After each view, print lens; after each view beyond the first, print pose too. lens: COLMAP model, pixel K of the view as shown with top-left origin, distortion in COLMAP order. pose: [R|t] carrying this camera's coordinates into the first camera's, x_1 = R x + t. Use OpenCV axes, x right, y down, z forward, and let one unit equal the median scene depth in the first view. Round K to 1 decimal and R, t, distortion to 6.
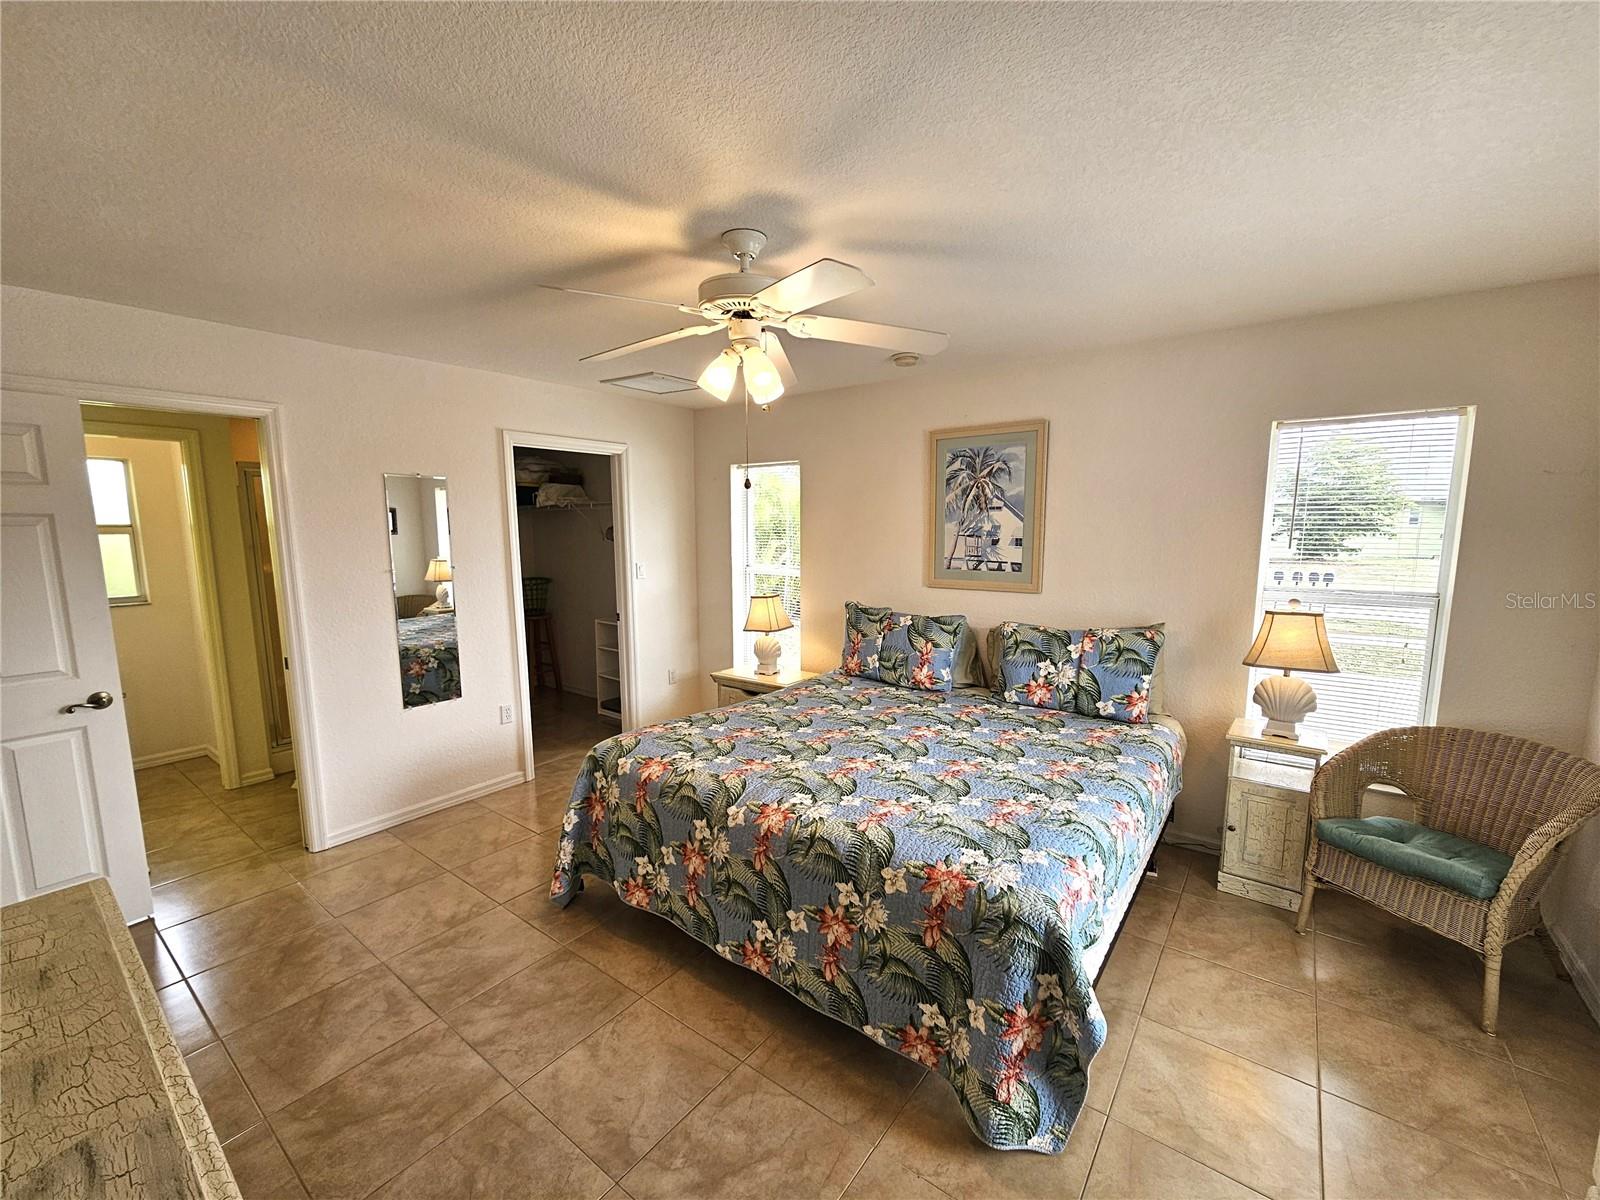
lens RADIAL K [[654.0, 0, 803.1], [0, 654.0, 610.6], [0, 0, 1]] dist [-0.006155, 0.003198]
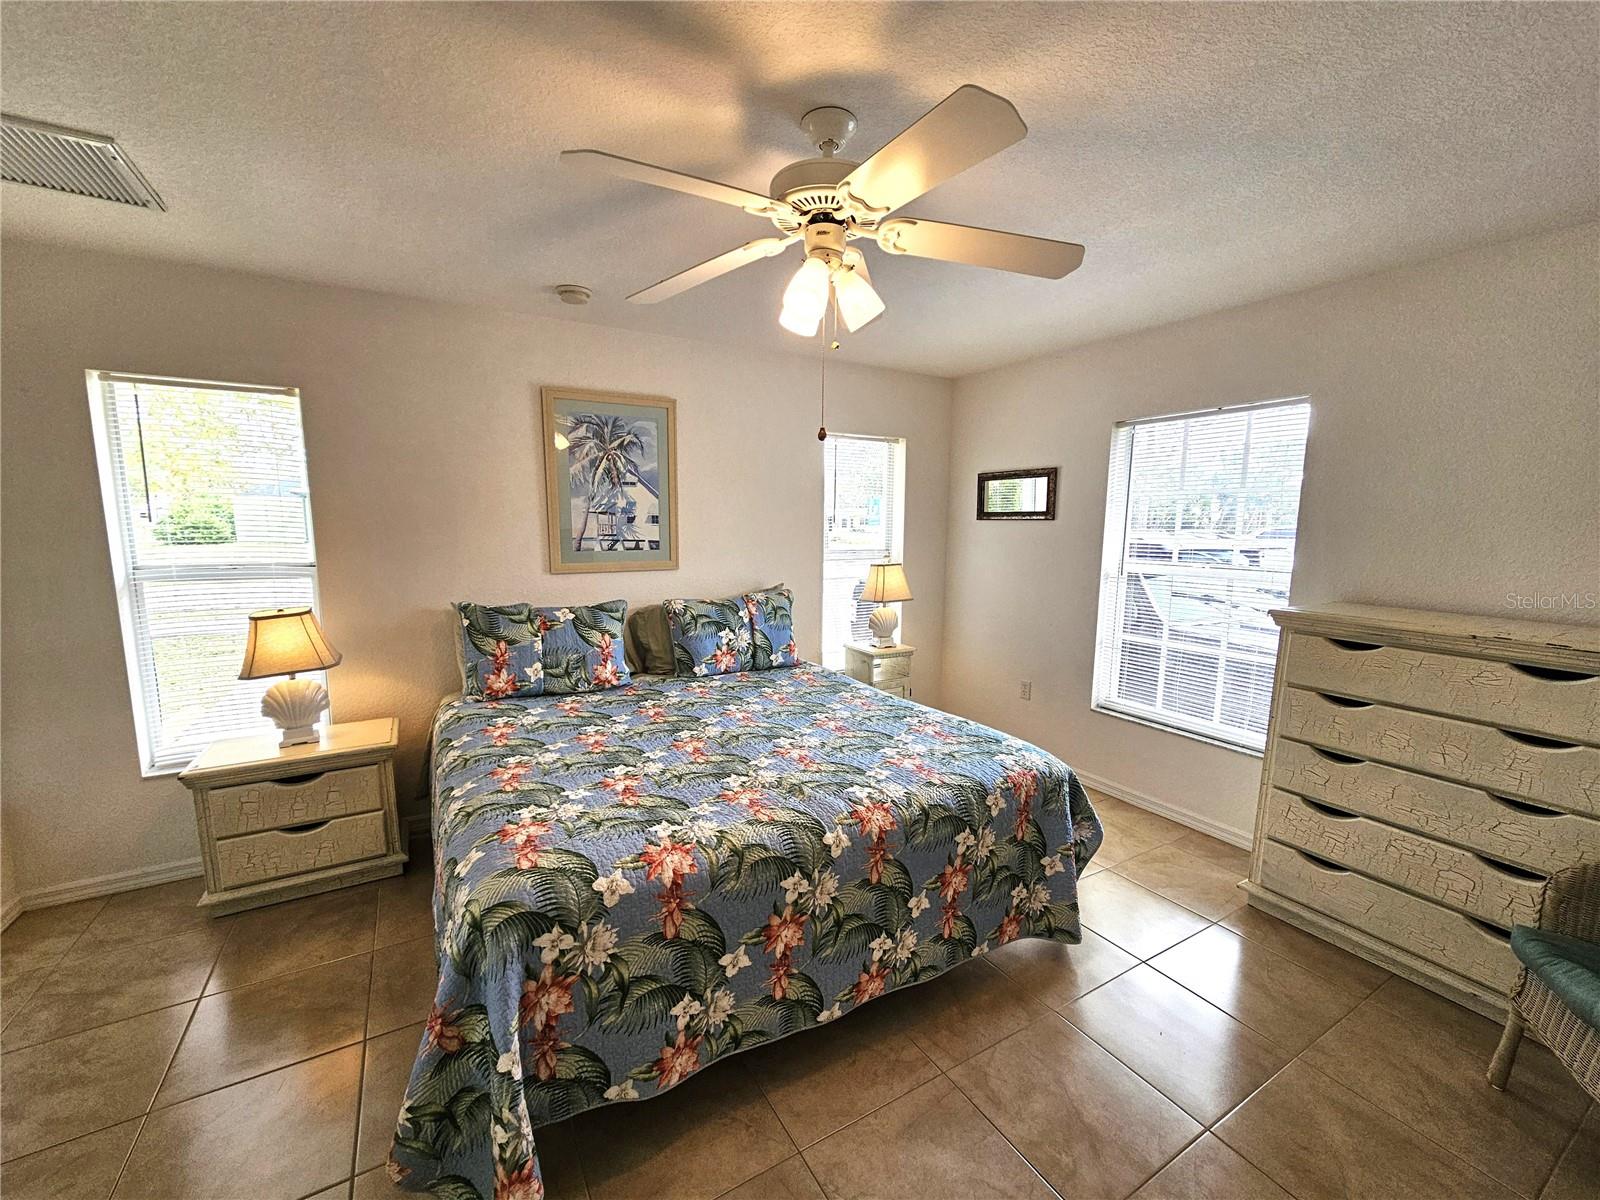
lens RADIAL K [[654.0, 0, 794.7], [0, 654.0, 609.6], [0, 0, 1]] dist [-0.006155, 0.003198]
pose [[0.390658, -0.120843, 0.912570, -0.555284], [0.109808, 0.990385, 0.084141, -0.032794], [-0.913963, 0.067337, 0.400171, 0.463319]]
